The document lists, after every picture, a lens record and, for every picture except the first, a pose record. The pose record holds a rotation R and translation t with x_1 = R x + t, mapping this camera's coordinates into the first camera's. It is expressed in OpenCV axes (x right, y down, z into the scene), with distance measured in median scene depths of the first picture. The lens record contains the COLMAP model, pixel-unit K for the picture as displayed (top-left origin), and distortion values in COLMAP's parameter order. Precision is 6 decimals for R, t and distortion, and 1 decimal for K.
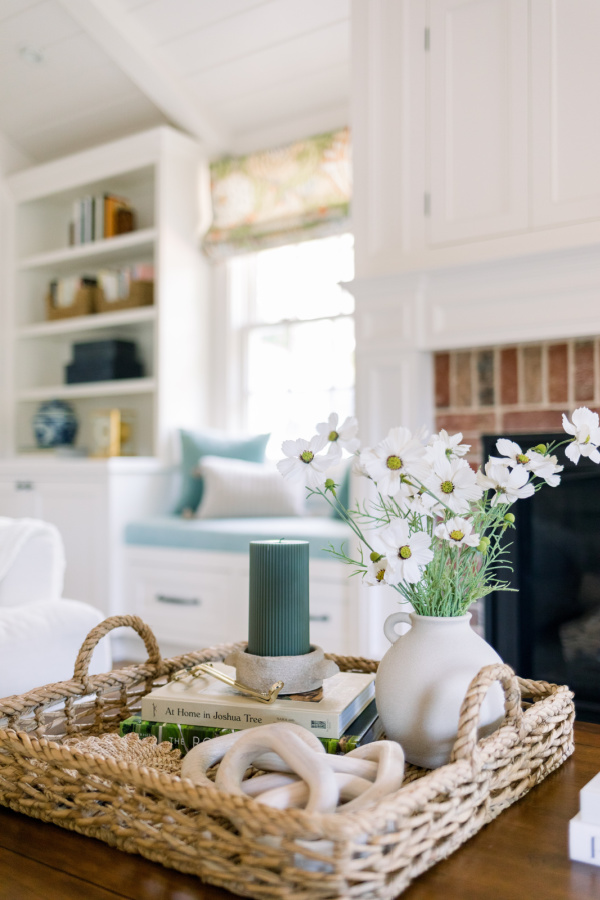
lens RADIAL K [[867.7, 0, 300.0], [0, 867.7, 450.0], [0, 0, 1]] dist [-0.035492, 0.029490]
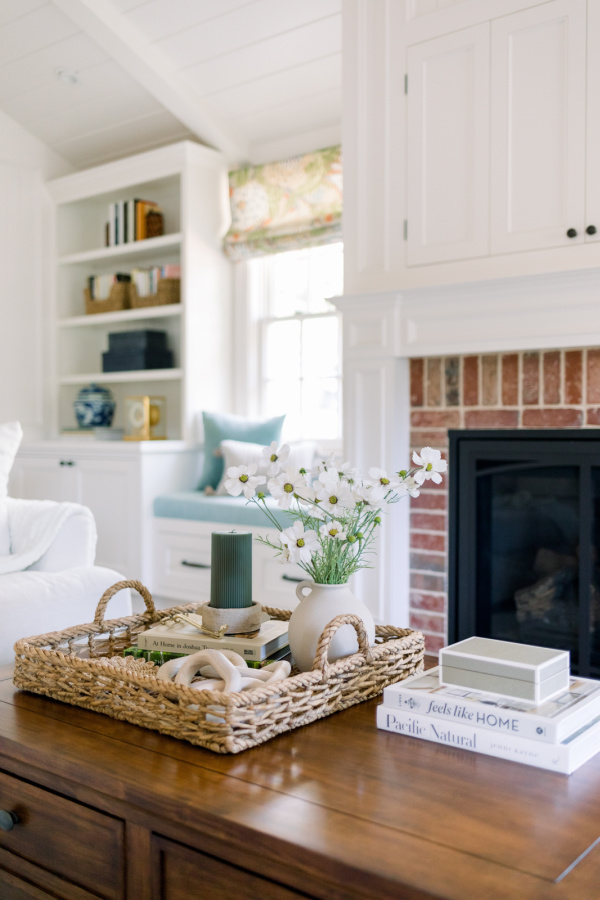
lens RADIAL K [[887.1, 0, 300.0], [0, 887.1, 450.0], [0, 0, 1]] dist [0.006238, 0.018571]
pose [[0.998468, 0.004359, -0.055167, 0.090856], [-0.001854, 0.998968, 0.045378, -0.053382], [0.055307, -0.045206, 0.997446, -0.257820]]
